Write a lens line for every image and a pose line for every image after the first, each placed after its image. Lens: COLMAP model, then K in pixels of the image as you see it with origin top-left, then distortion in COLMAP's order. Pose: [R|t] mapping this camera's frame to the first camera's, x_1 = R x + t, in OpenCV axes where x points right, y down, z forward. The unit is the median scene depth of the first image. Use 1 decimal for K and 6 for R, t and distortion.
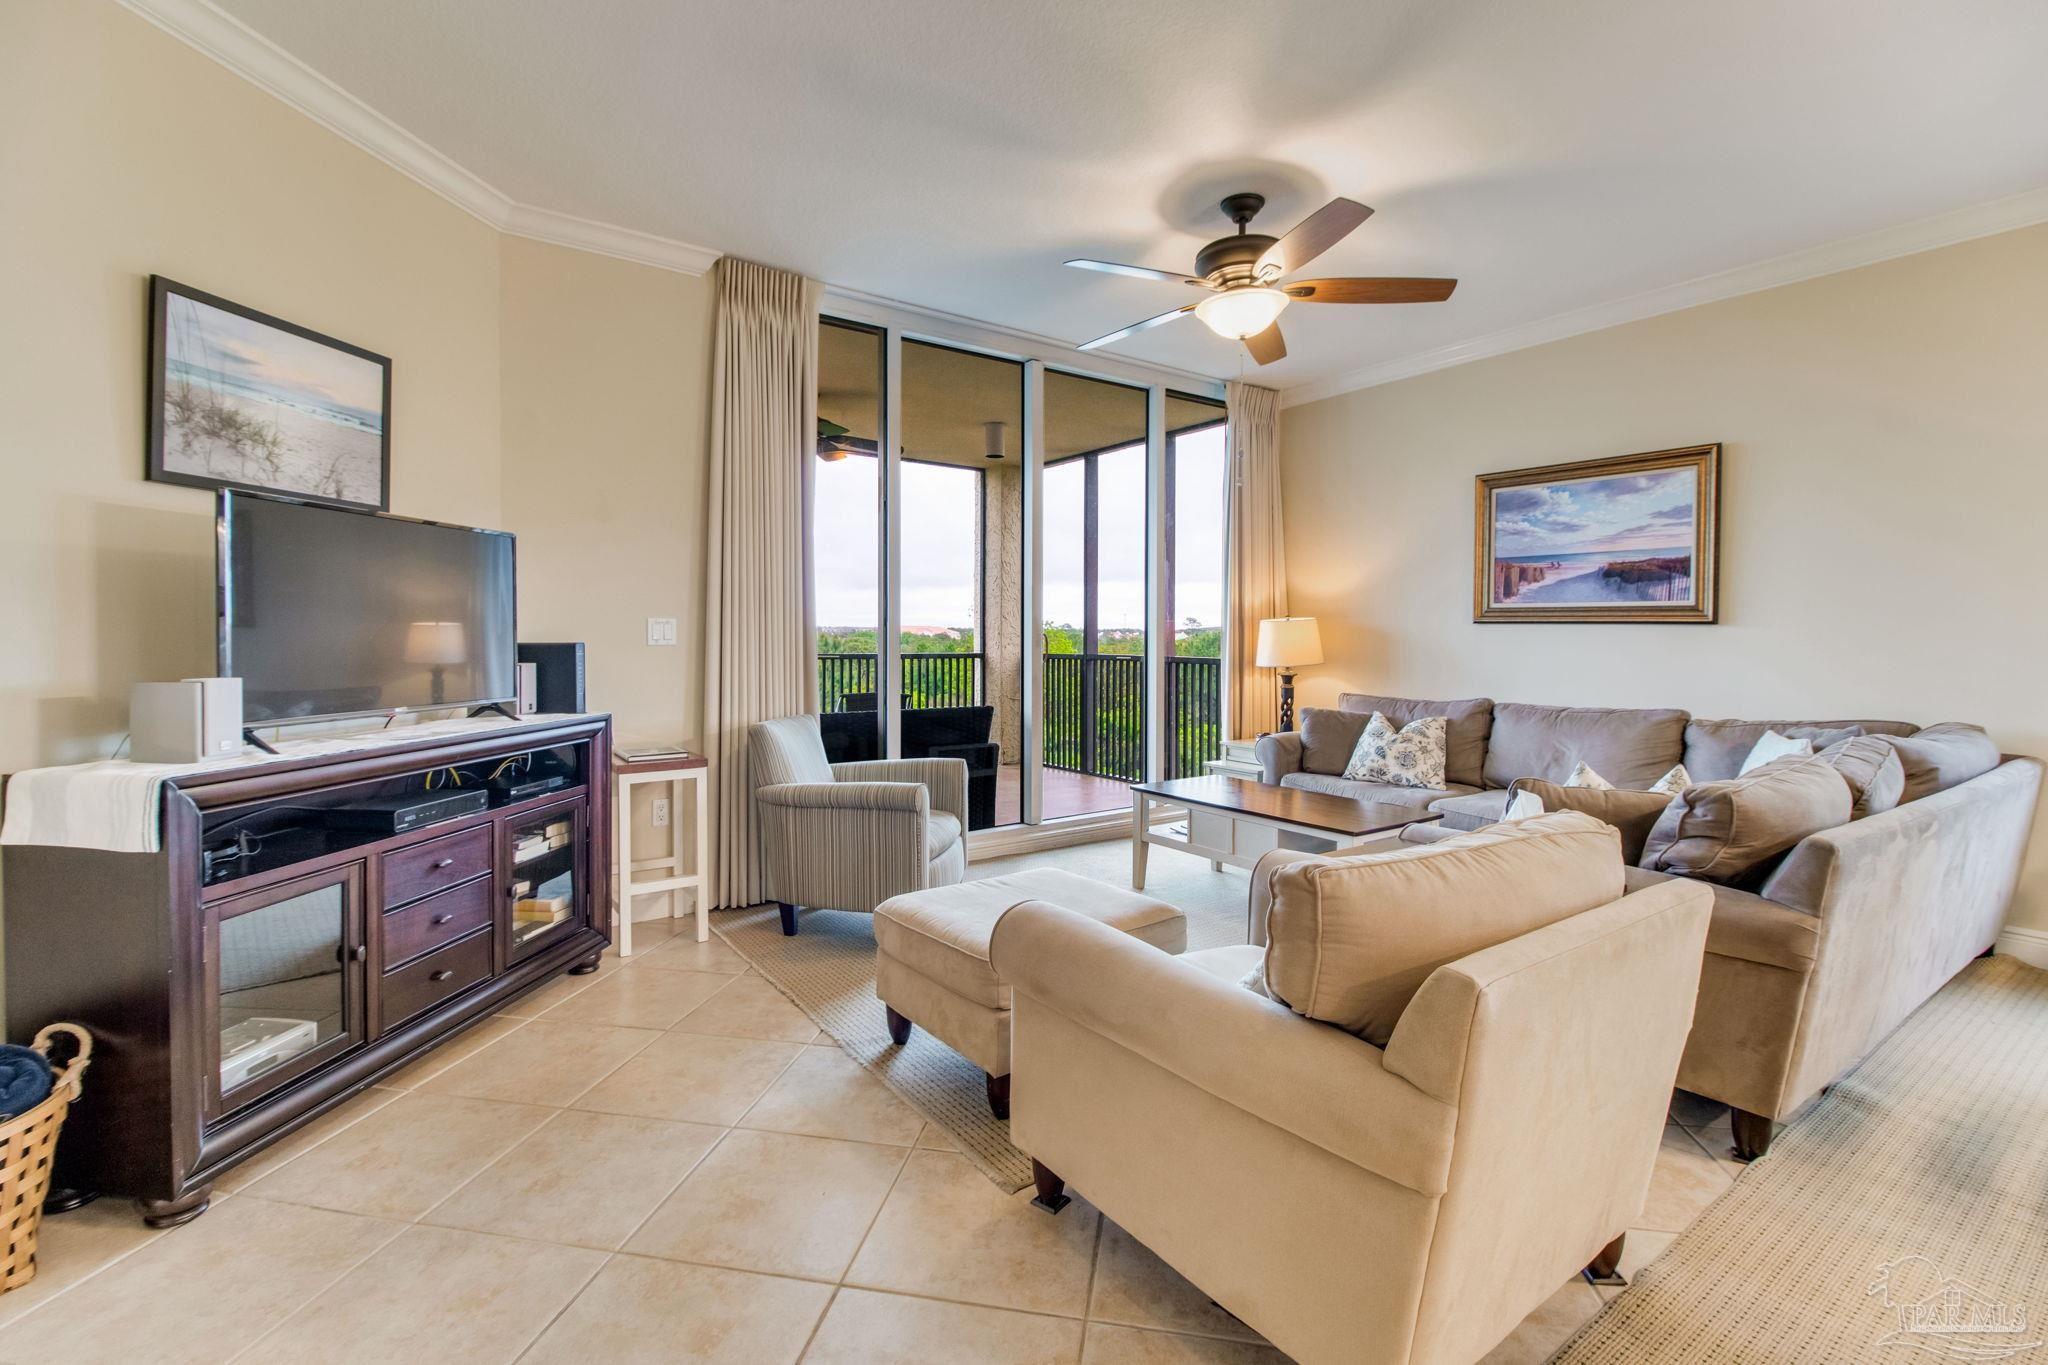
lens RADIAL K [[911.1, 0, 1017.4], [0, 911.1, 634.8], [0, 0, 1]] dist [0.002748, 0.000104]
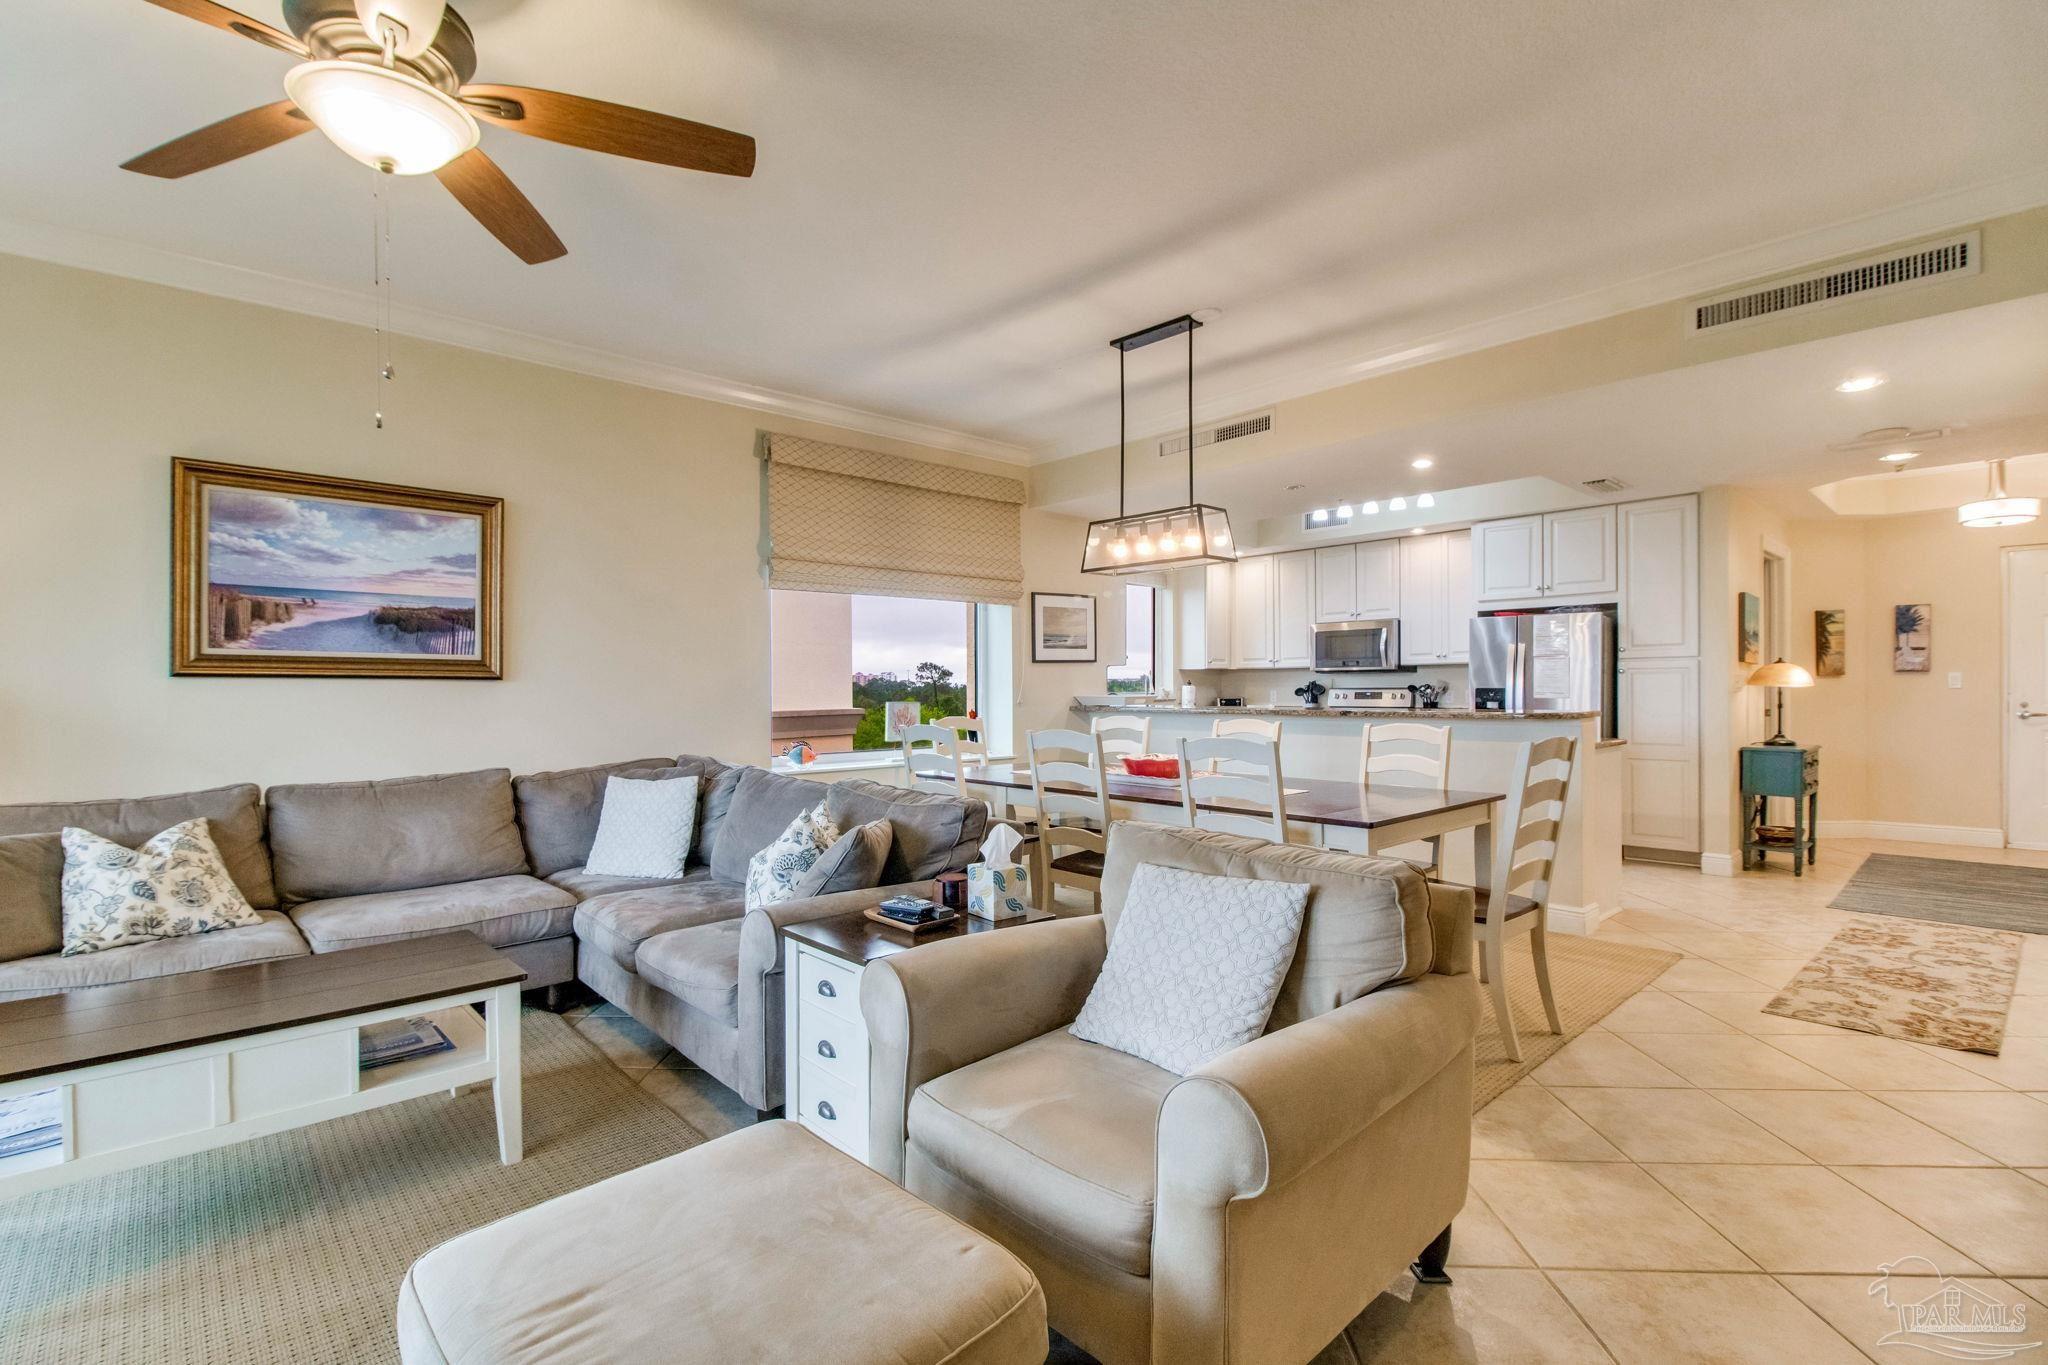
lens RADIAL K [[924.0, 0, 1000.4], [0, 924.0, 690.6], [0, 0, 1]] dist [0.015169, -0.014906]
pose [[-0.119853, -0.003733, 0.992785, -0.271668], [0.008531, 0.999952, 0.004790, -0.000122], [-0.992755, 0.009044, -0.119816, 0.520430]]
